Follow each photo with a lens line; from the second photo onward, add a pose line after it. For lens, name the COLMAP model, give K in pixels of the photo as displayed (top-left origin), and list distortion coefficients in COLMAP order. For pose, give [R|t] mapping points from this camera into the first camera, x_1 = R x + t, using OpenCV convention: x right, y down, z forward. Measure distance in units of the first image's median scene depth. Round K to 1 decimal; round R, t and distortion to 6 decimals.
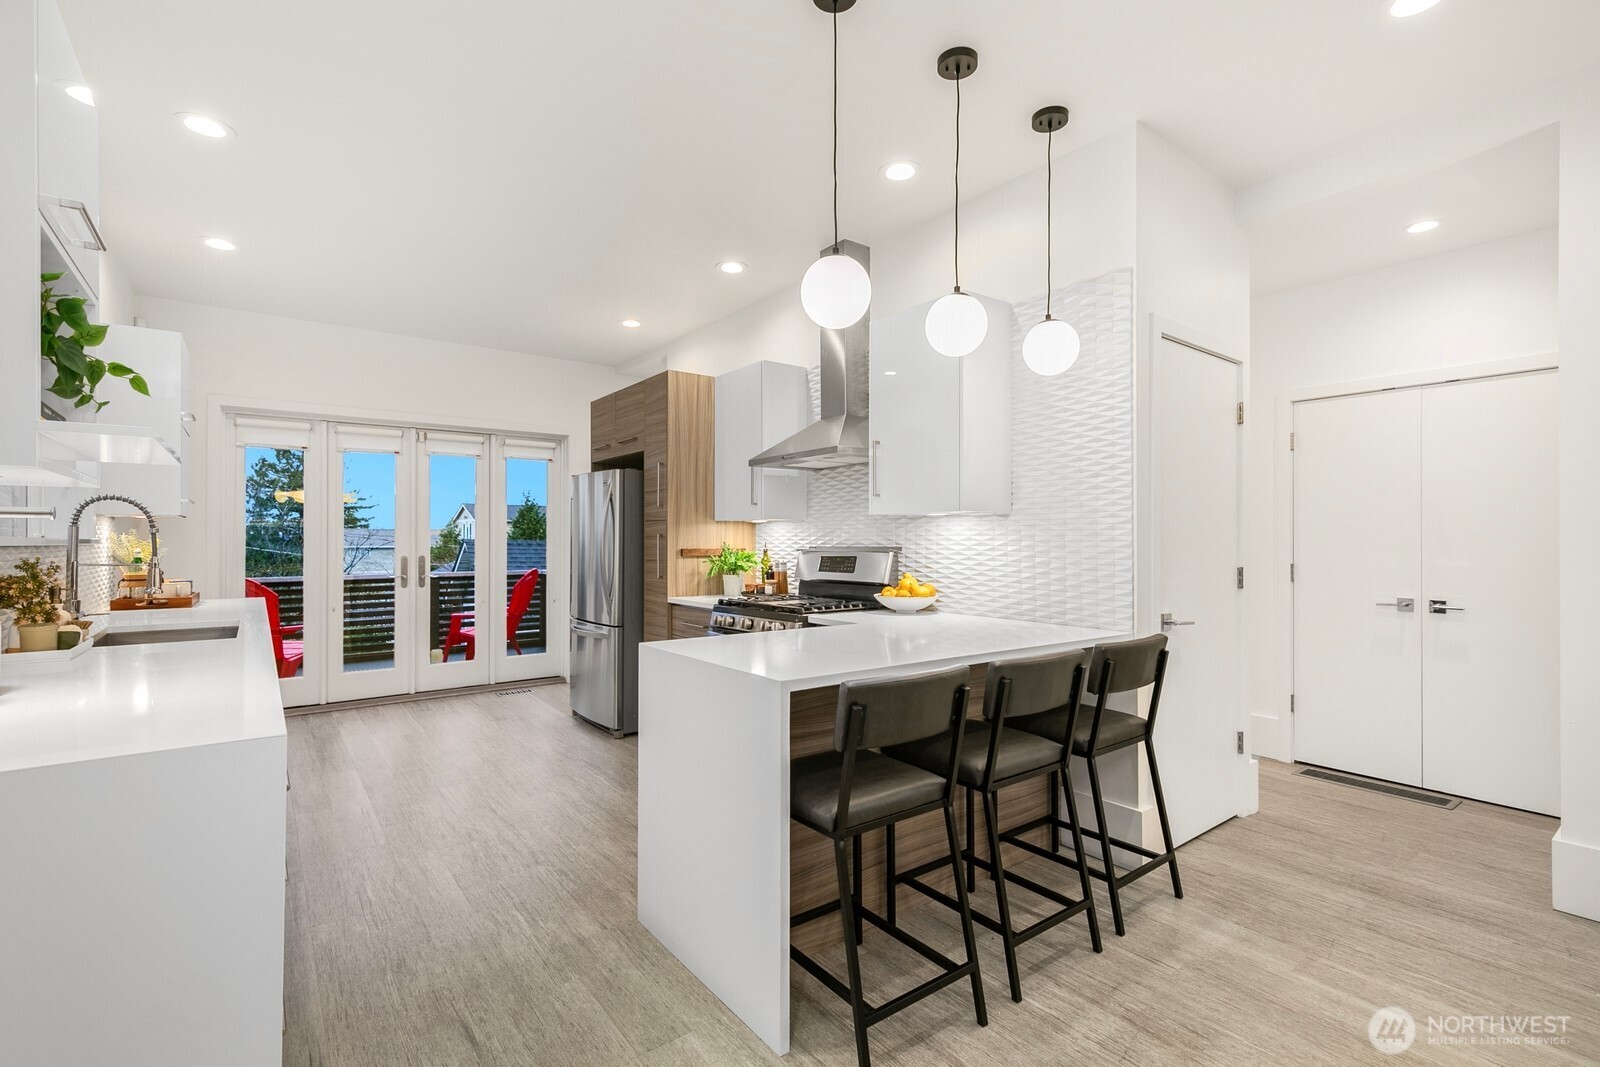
lens RADIAL K [[729.4, 0, 799.1], [0, 729.4, 543.8], [0, 0, 1]] dist [0.004280, 0.000164]
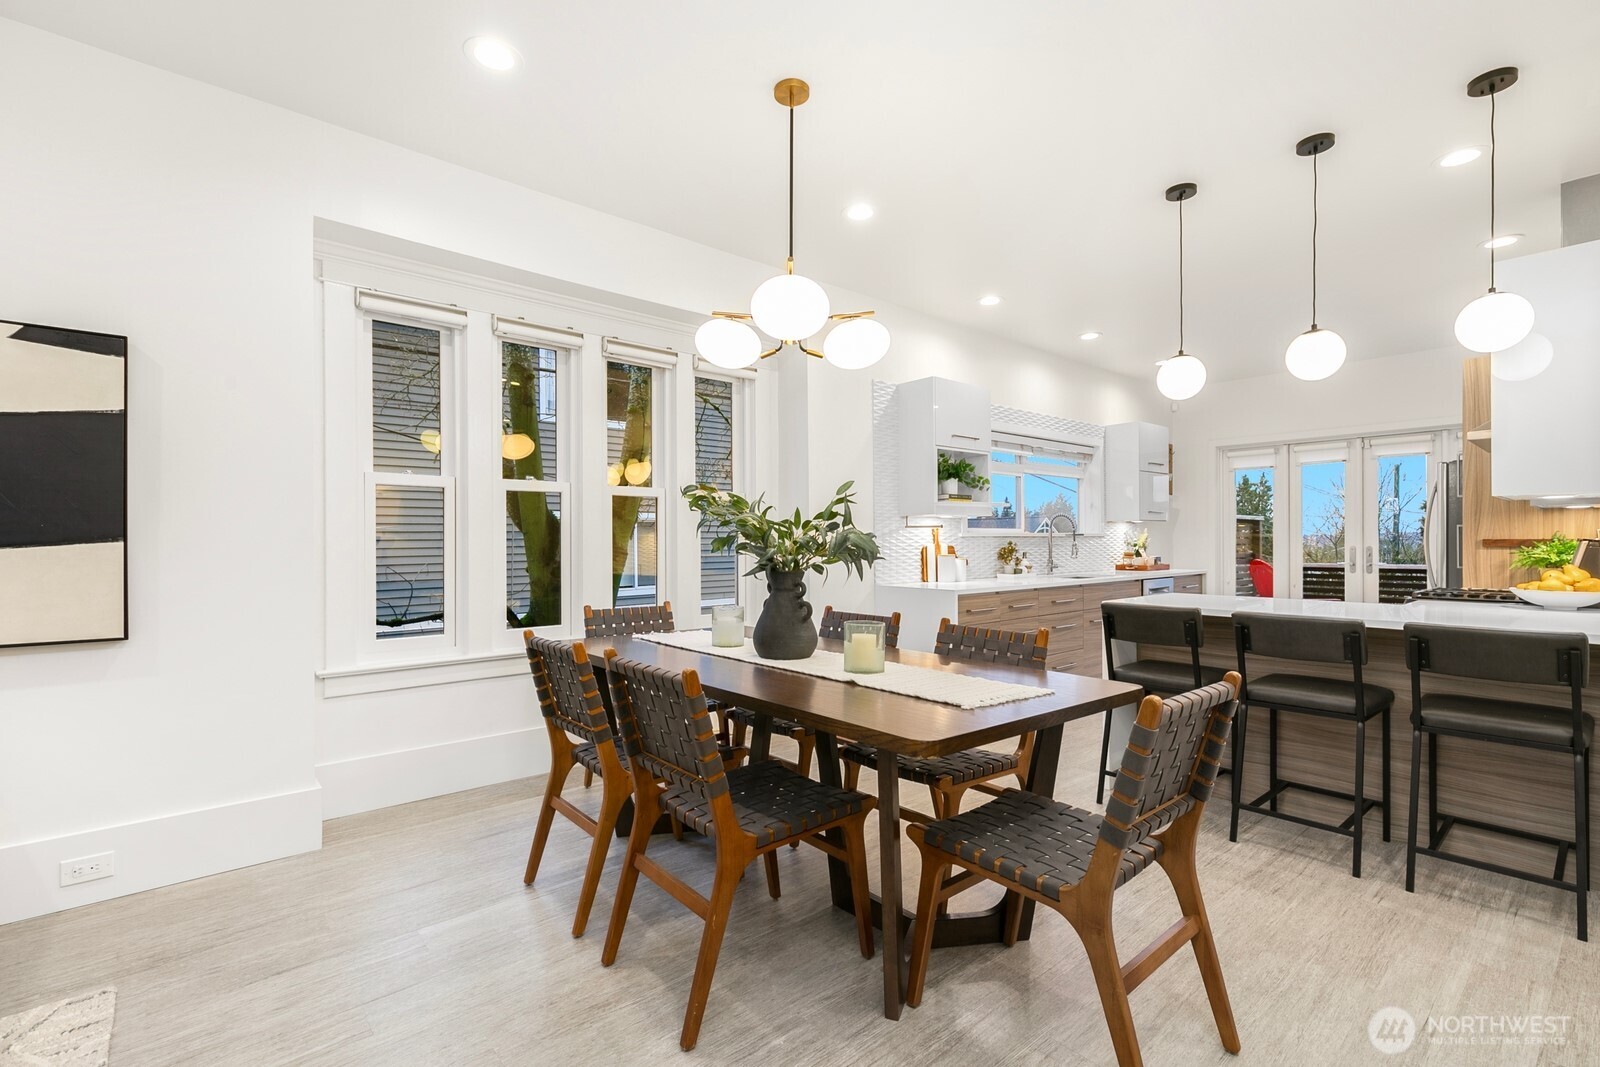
lens RADIAL K [[719.3, 0, 797.7], [0, 719.3, 540.9], [0, 0, 1]] dist [0.008646, 0.000038]
pose [[0.073035, 0.000979, -0.997329, 0.655515], [-0.001685, 0.999998, 0.000858, 0.009207], [0.997328, 0.001618, 0.073037, 0.010565]]
